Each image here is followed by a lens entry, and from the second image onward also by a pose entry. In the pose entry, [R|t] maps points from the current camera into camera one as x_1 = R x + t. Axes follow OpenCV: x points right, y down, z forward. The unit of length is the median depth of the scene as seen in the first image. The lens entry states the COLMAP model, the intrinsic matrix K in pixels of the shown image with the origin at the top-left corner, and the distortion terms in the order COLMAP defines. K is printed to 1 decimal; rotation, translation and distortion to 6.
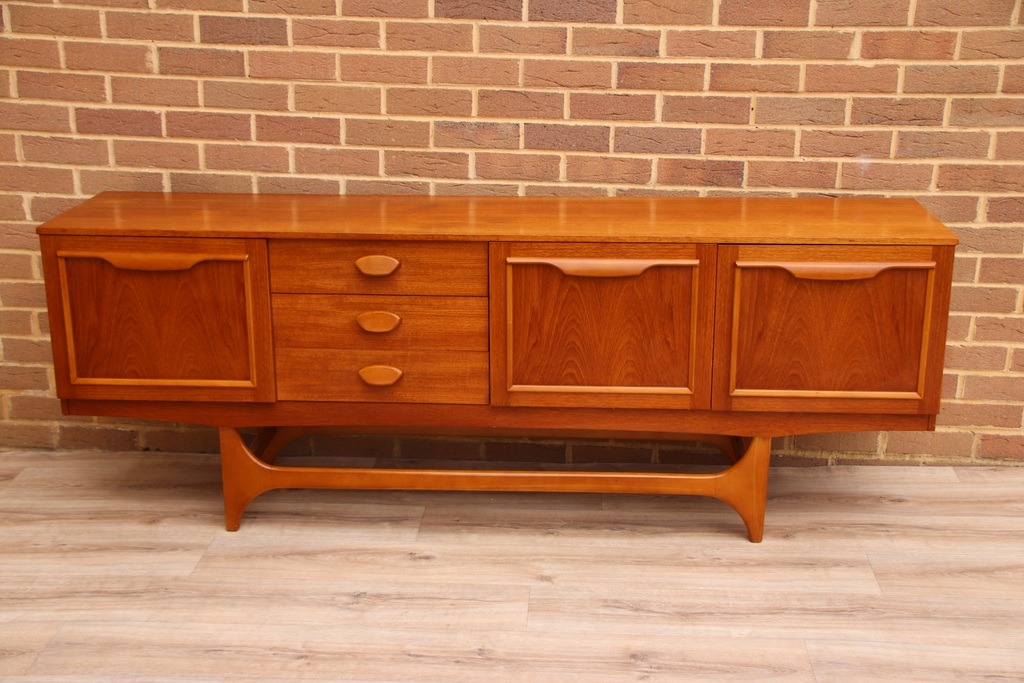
lens RADIAL K [[1351.2, 0, 513.5], [0, 1351.2, 356.8], [0, 0, 1]] dist [0.146133, 0.000000]
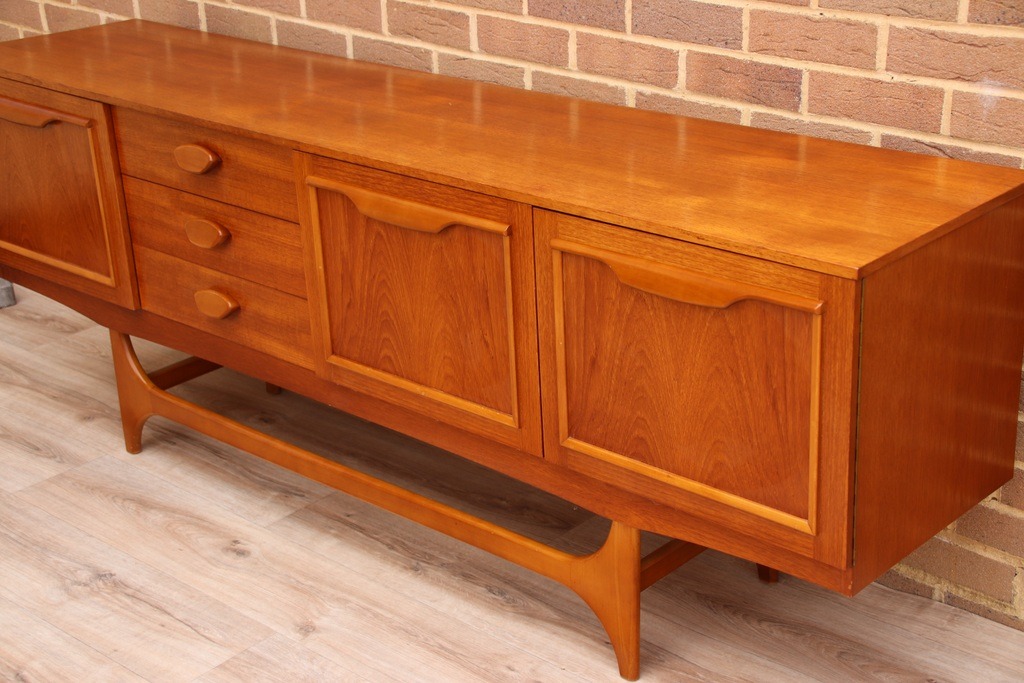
lens RADIAL K [[1584.6, 0, 518.0], [0, 1584.6, 347.2], [0, 0, 1]] dist [0.246577, 0.000000]
pose [[0.774661, 0.213553, -0.595227, 0.522582], [-0.151947, 0.976537, 0.152605, -0.114406], [0.613850, -0.027774, 0.788934, 0.367177]]
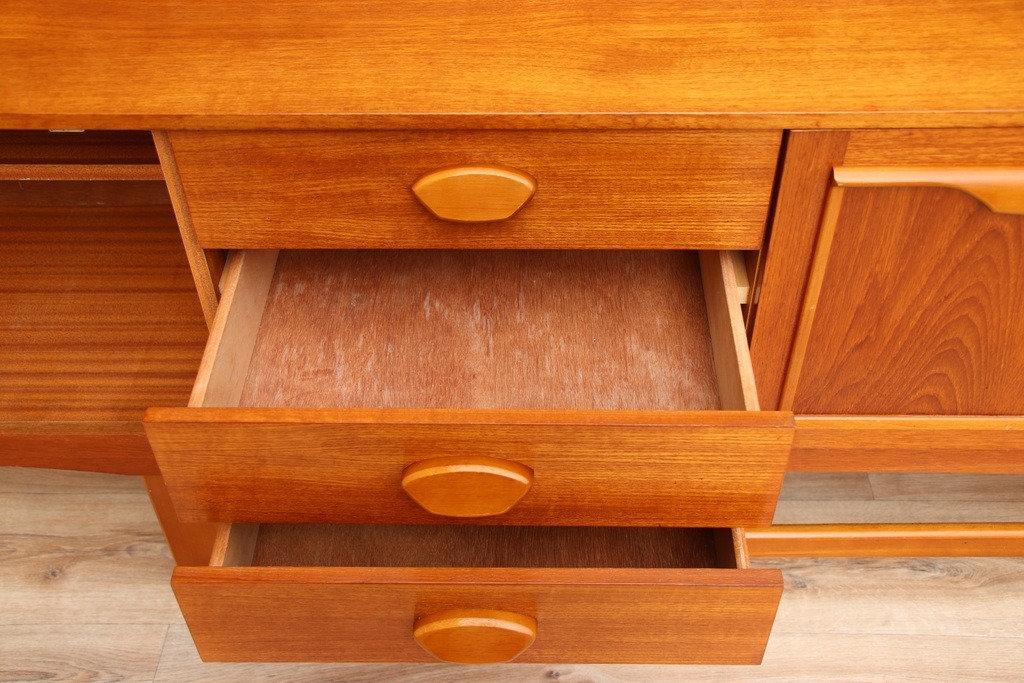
lens RADIAL K [[1112.0, 0, 529.9], [0, 1112.0, 334.3], [0, 0, 1]] dist [0.040147, 0.000000]
pose [[0.999617, -0.025074, 0.011674, -0.080054], [0.017789, 0.906049, 0.422798, -0.142544], [-0.021178, -0.422429, 0.906149, 0.632663]]
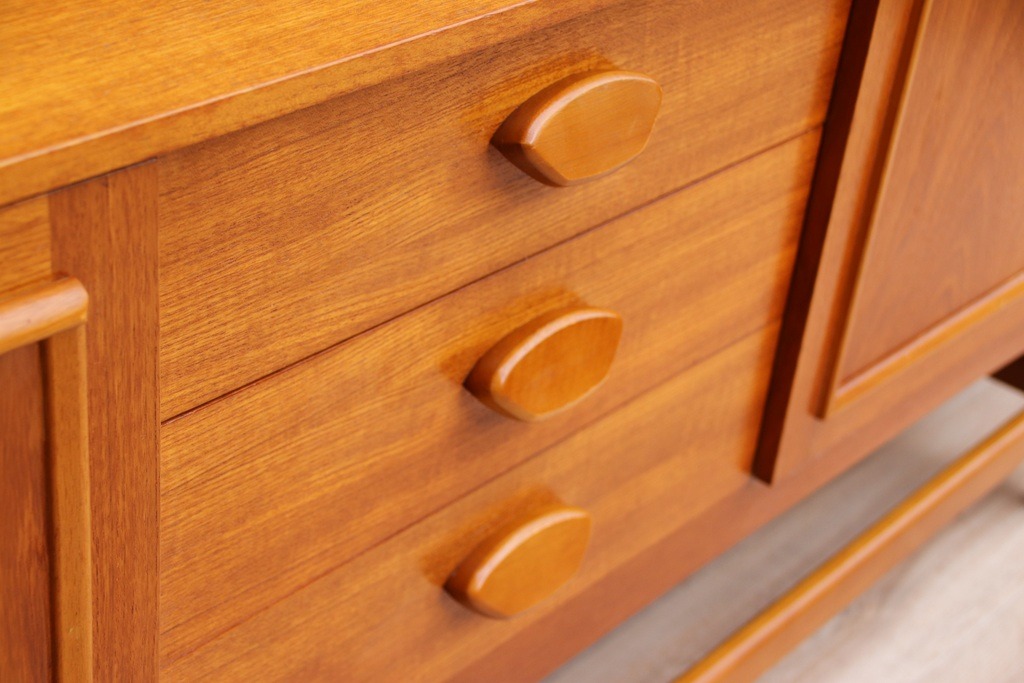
lens RADIAL K [[1856.3, 0, 516.5], [0, 1856.3, 338.1], [0, 0, 1]] dist [0.253458, 0.000000]
pose [[0.621478, -0.352146, 0.699828, -0.285983], [0.140988, 0.928973, 0.342246, -0.122562], [-0.770641, -0.114031, 0.626984, 0.738135]]
